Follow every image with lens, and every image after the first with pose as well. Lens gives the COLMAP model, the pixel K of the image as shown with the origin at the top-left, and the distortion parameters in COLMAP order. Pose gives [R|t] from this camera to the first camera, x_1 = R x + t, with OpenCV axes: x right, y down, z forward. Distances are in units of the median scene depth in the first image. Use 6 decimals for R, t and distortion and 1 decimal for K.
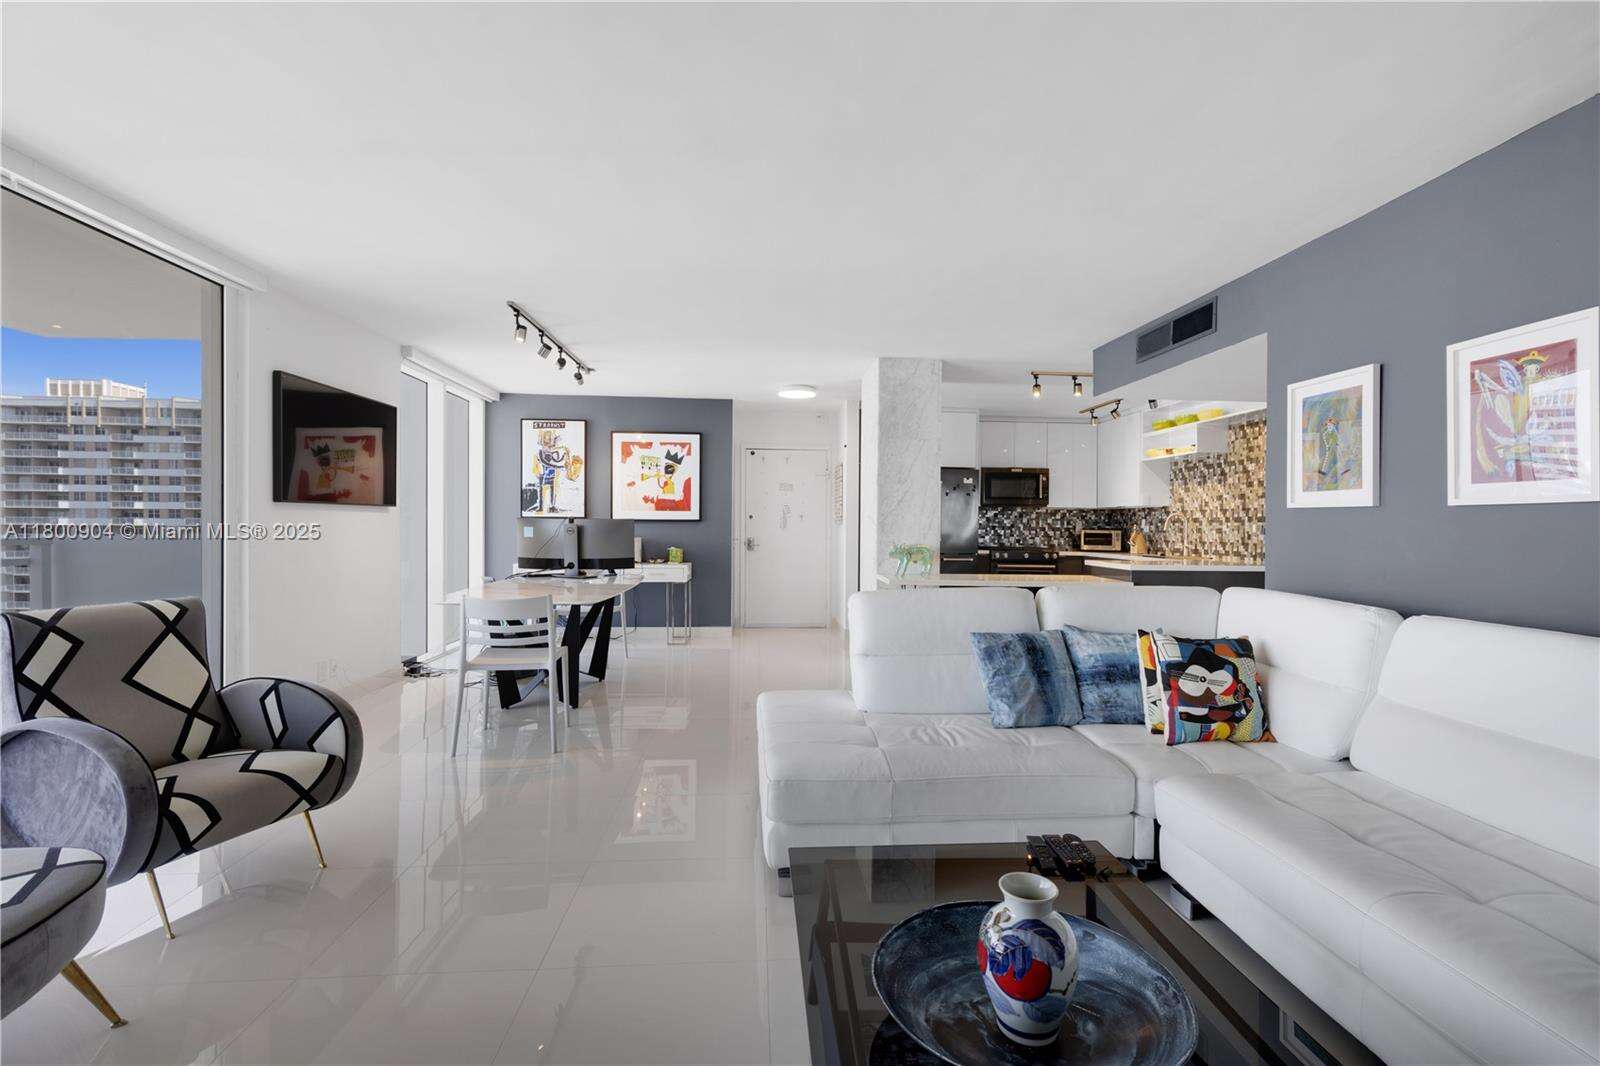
lens RADIAL K [[721.2, 0, 822.8], [0, 721.2, 531.0], [0, 0, 1]] dist [0.005391, 0.000689]
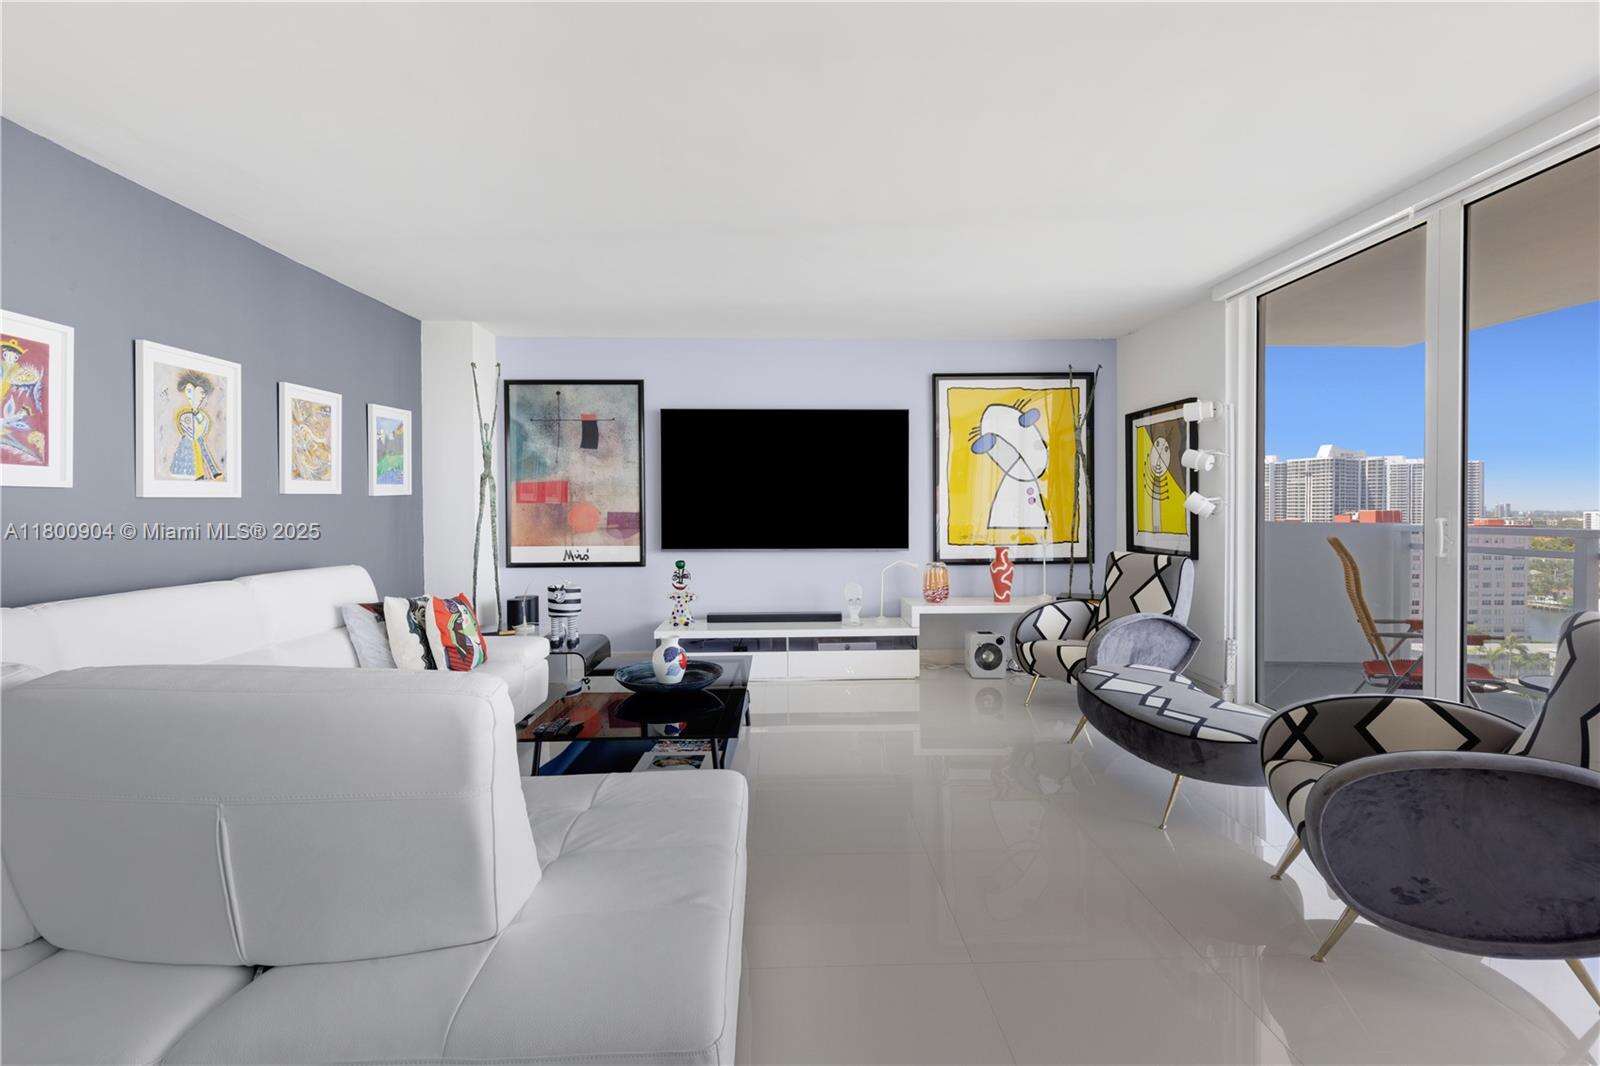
lens RADIAL K [[720.0, 0, 797.7], [0, 720.0, 523.3], [0, 0, 1]] dist [0.004838, -0.000558]
pose [[-0.997960, -0.005953, 0.063563, -0.070459], [-0.004103, 0.999565, 0.029189, -0.007024], [-0.063709, 0.028869, -0.997551, 0.677843]]
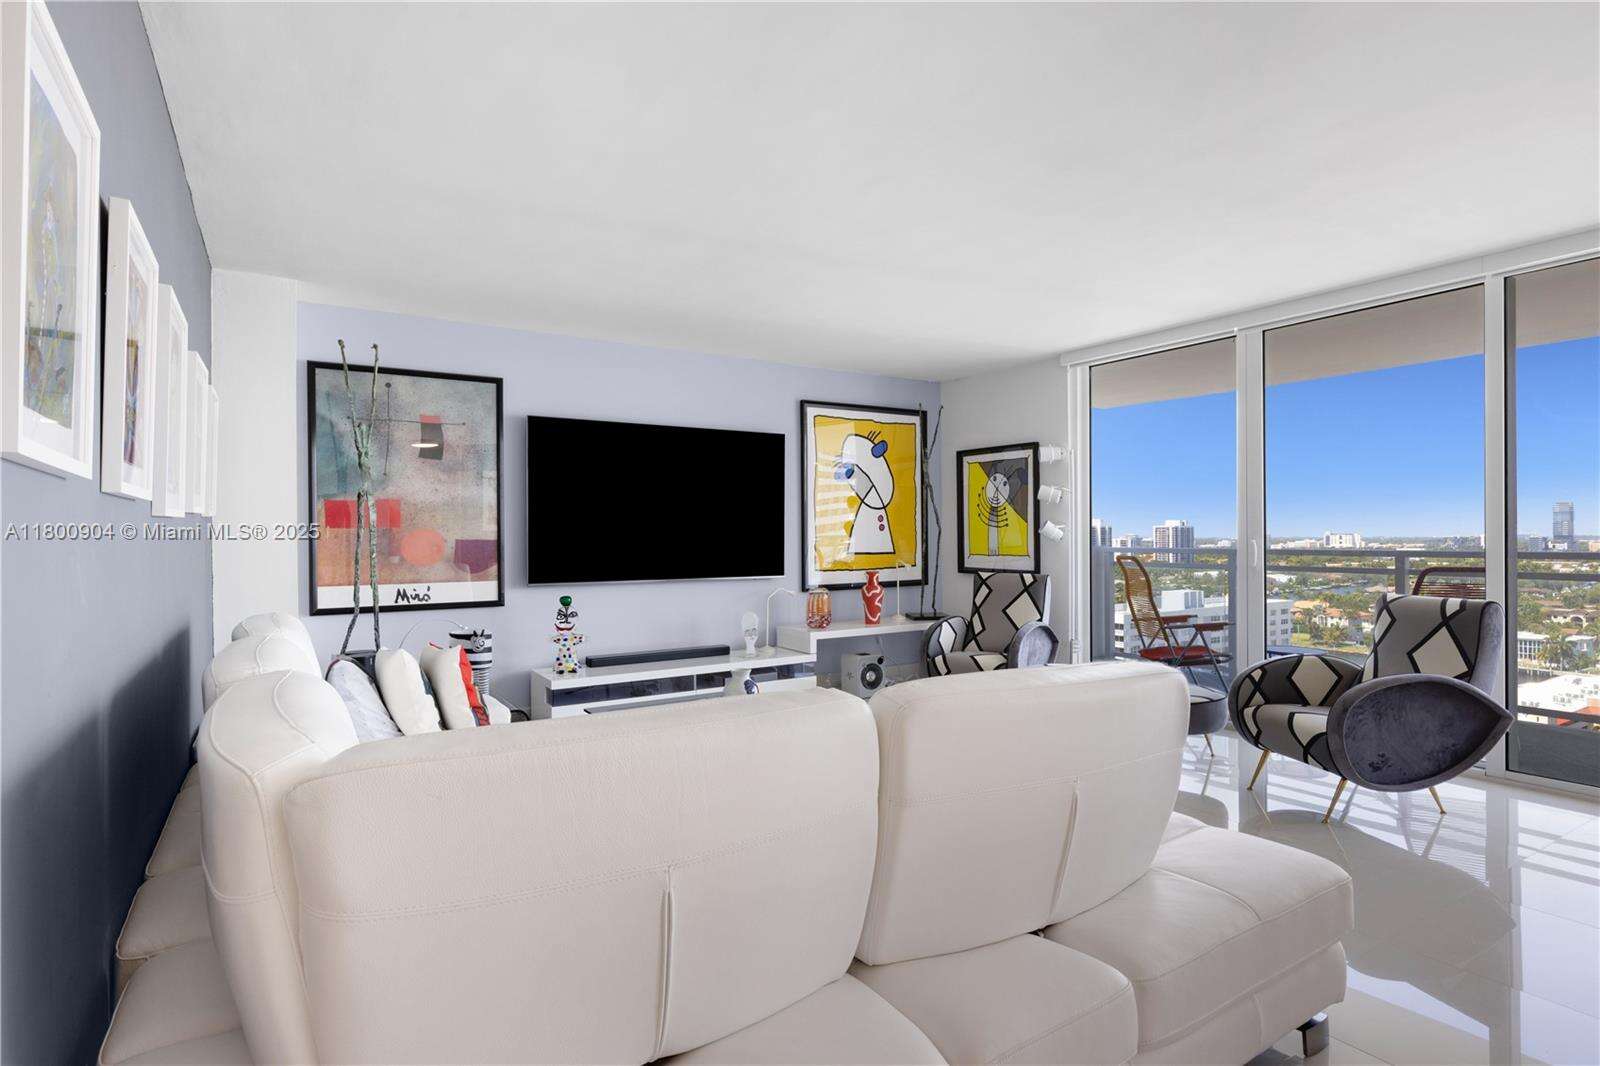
lens RADIAL K [[830.3, 0, 803.9], [0, 830.3, 540.3], [0, 0, 1]] dist [-0.005928, -0.000202]
pose [[-0.886924, -0.000548, -0.461914, 0.267691], [-0.005521, 0.999940, 0.009414, -0.003141], [0.461882, 0.010900, -0.886875, 0.685854]]
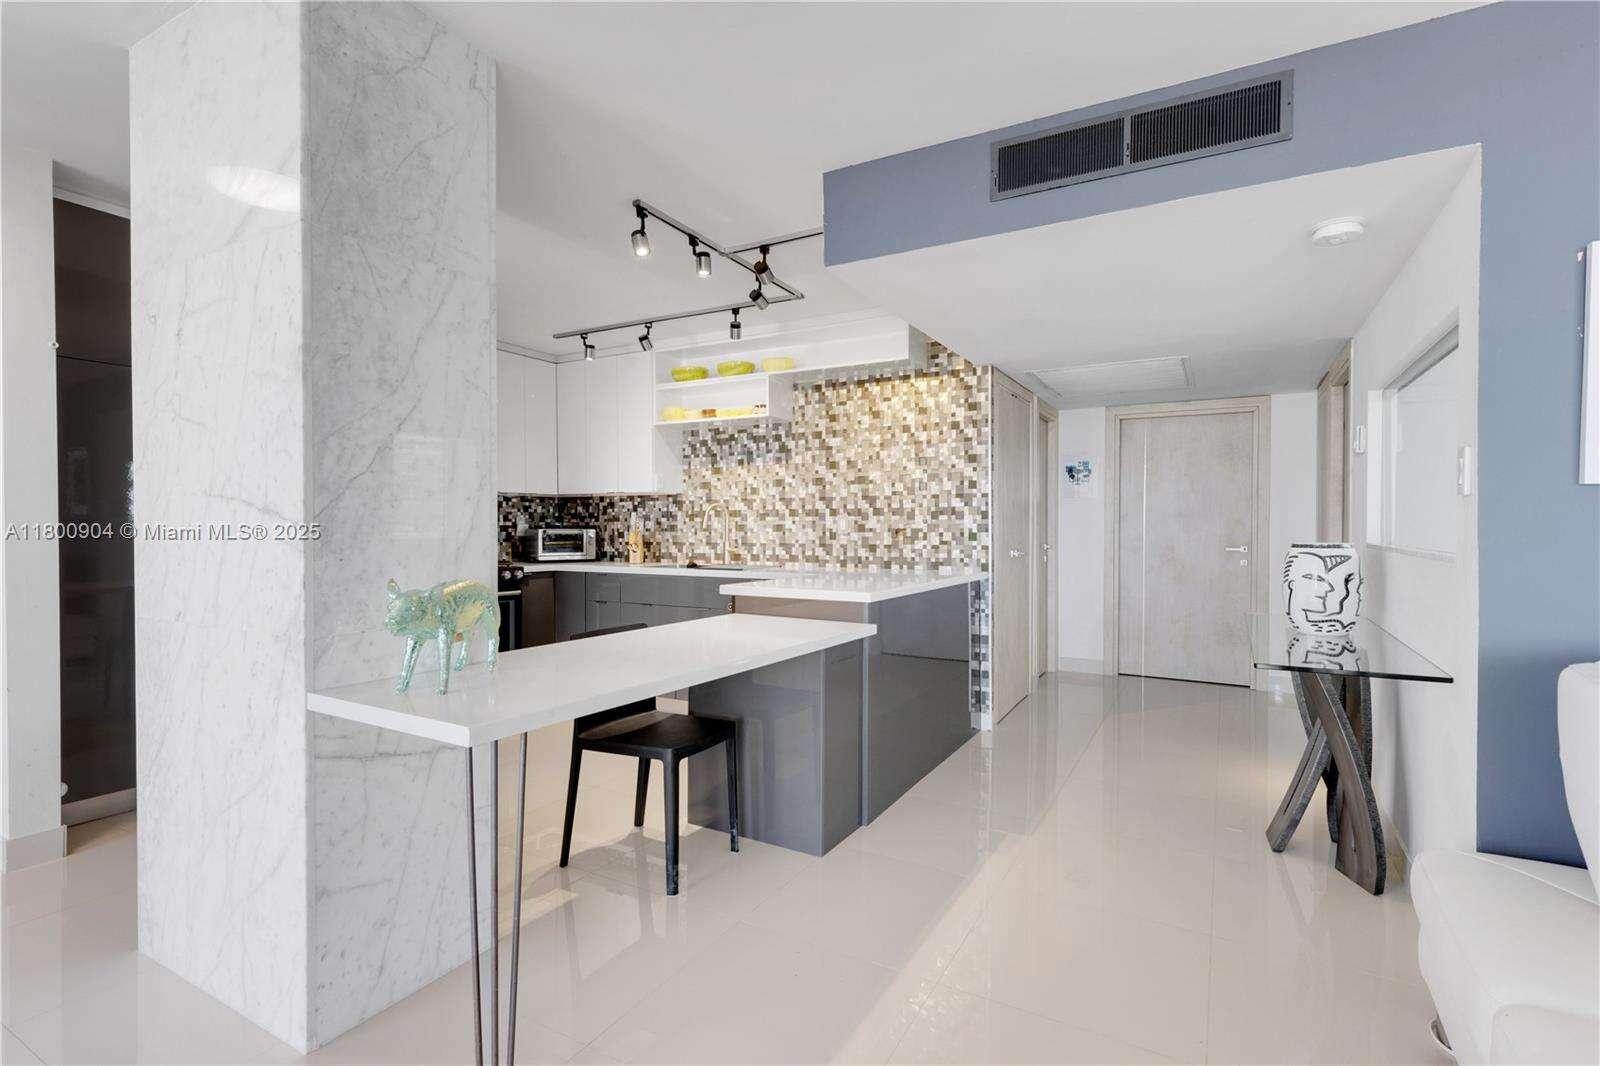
lens RADIAL K [[736.1, 0, 817.8], [0, 736.1, 534.7], [0, 0, 1]] dist [0.011878, 0.000018]
pose [[0.559151, -0.020032, 0.828824, -0.047436], [0.011307, 0.999799, 0.016536, -0.005705], [-0.828989, 0.000126, 0.559265, 0.577664]]
